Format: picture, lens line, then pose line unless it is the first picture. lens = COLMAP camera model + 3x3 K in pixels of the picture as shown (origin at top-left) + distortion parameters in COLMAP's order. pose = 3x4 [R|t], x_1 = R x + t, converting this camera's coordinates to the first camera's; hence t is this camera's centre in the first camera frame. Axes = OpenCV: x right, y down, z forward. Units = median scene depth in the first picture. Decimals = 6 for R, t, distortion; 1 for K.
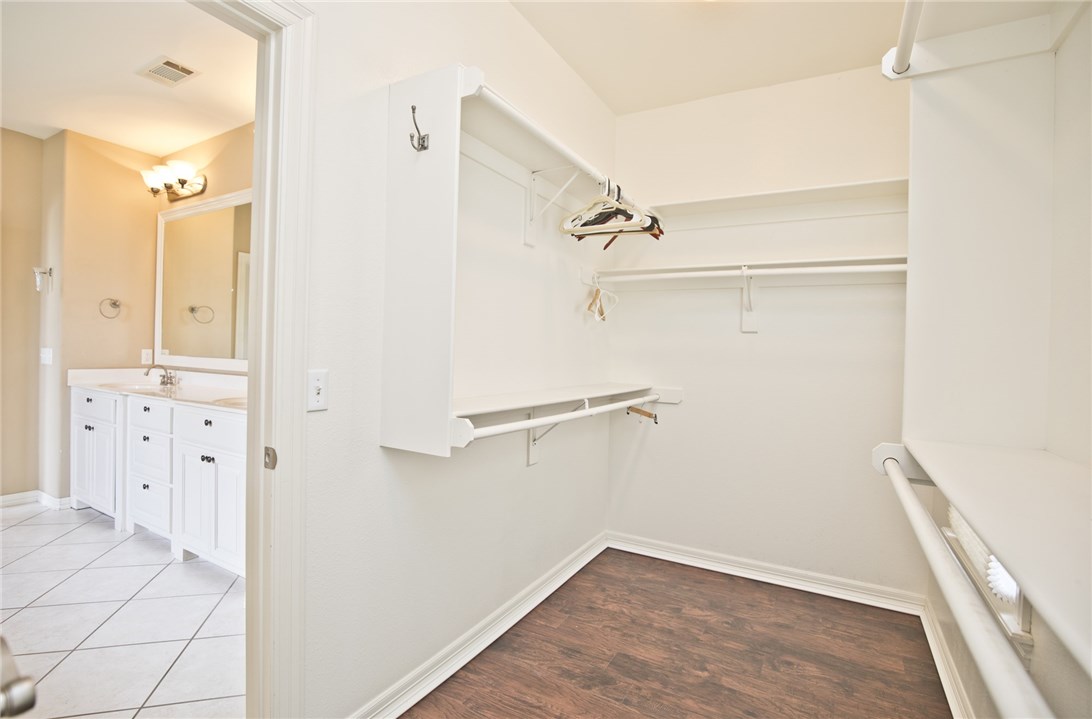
lens RADIAL K [[506.6, 0, 545.6], [0, 506.6, 356.0], [0, 0, 1]] dist [-0.028448, 0.005735]
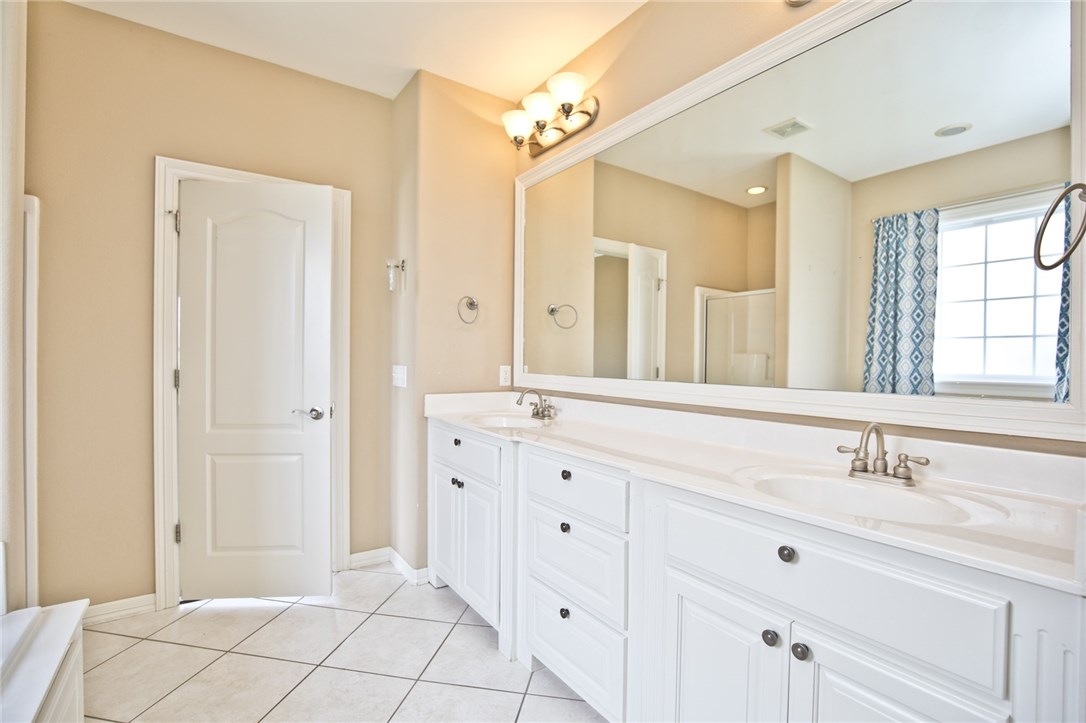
lens RADIAL K [[503.8, 0, 547.0], [0, 503.8, 362.4], [0, 0, 1]] dist [-0.028448, 0.005735]
pose [[0.907808, -0.012091, -0.419211, -0.466539], [0.009195, 0.999918, -0.008928, -0.011800], [0.419285, 0.004250, 0.907845, 0.383227]]
